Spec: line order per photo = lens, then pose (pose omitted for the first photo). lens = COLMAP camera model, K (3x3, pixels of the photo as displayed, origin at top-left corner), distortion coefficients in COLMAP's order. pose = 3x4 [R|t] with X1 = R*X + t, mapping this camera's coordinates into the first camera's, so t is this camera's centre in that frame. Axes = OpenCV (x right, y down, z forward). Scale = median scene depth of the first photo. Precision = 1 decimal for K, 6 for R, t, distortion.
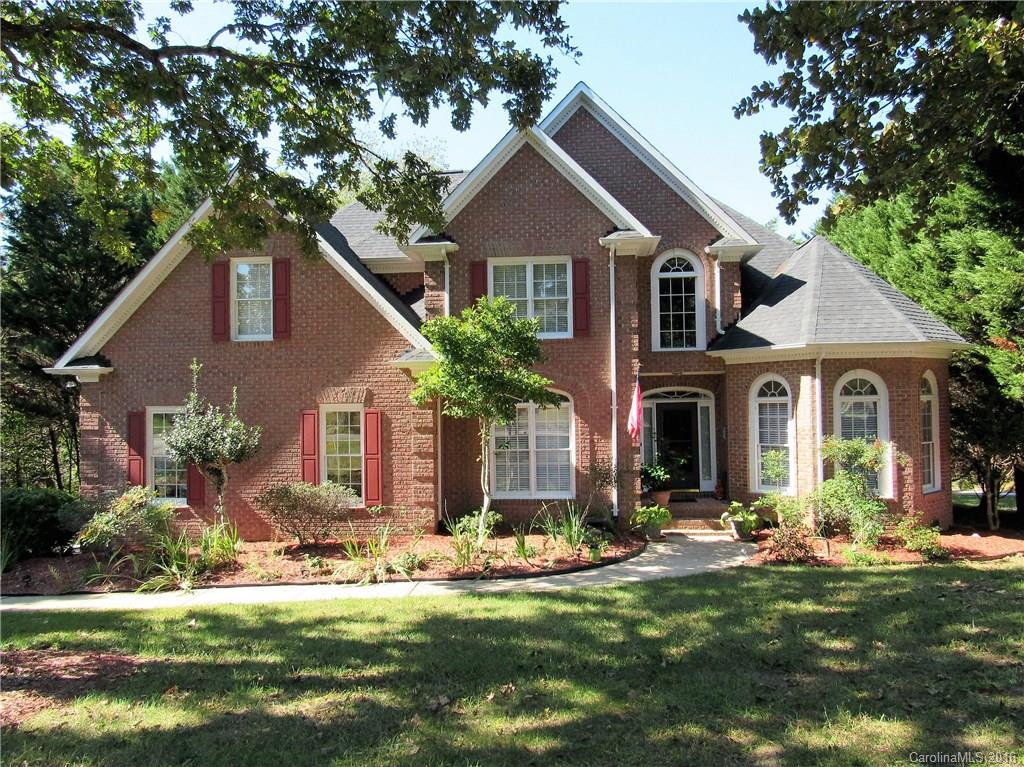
lens RADIAL K [[750.7, 0, 512.0], [0, 750.7, 383.5], [0, 0, 1]] dist [-0.007380, -0.001206]
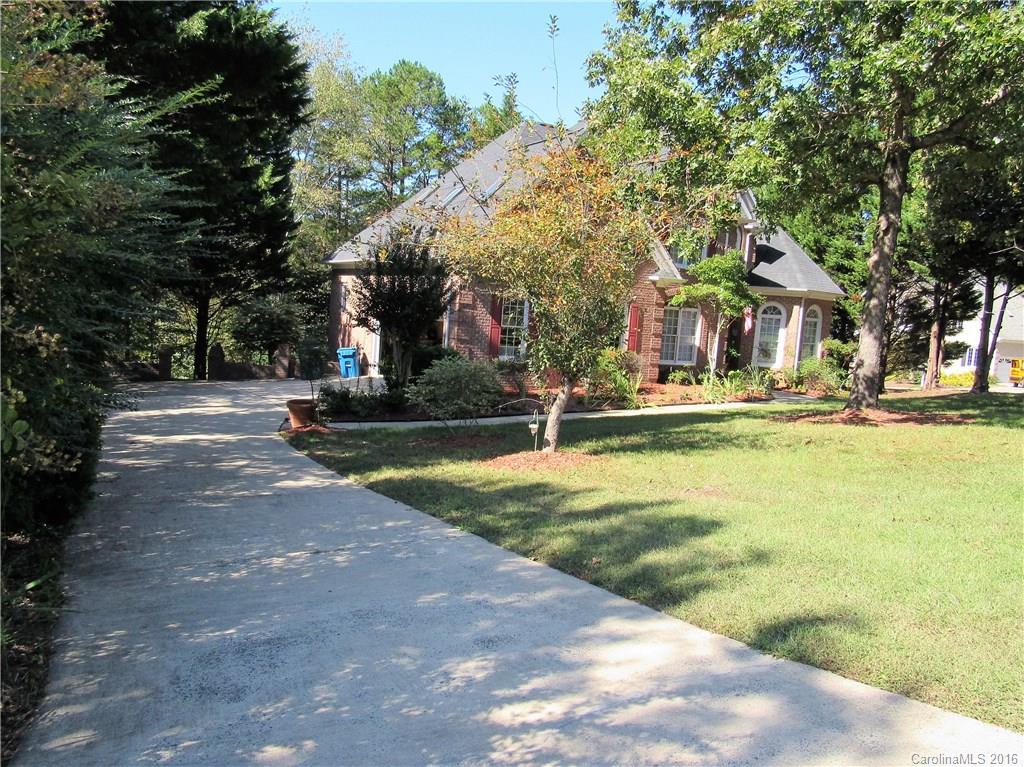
lens RADIAL K [[750.7, 0, 512.0], [0, 750.7, 383.5], [0, 0, 1]] dist [-0.007380, -0.001206]
pose [[0.810470, 0.015800, 0.585567, -1.280649], [-0.105569, 0.987208, 0.119478, 0.033650], [-0.576189, -0.158651, 0.801771, -0.150839]]
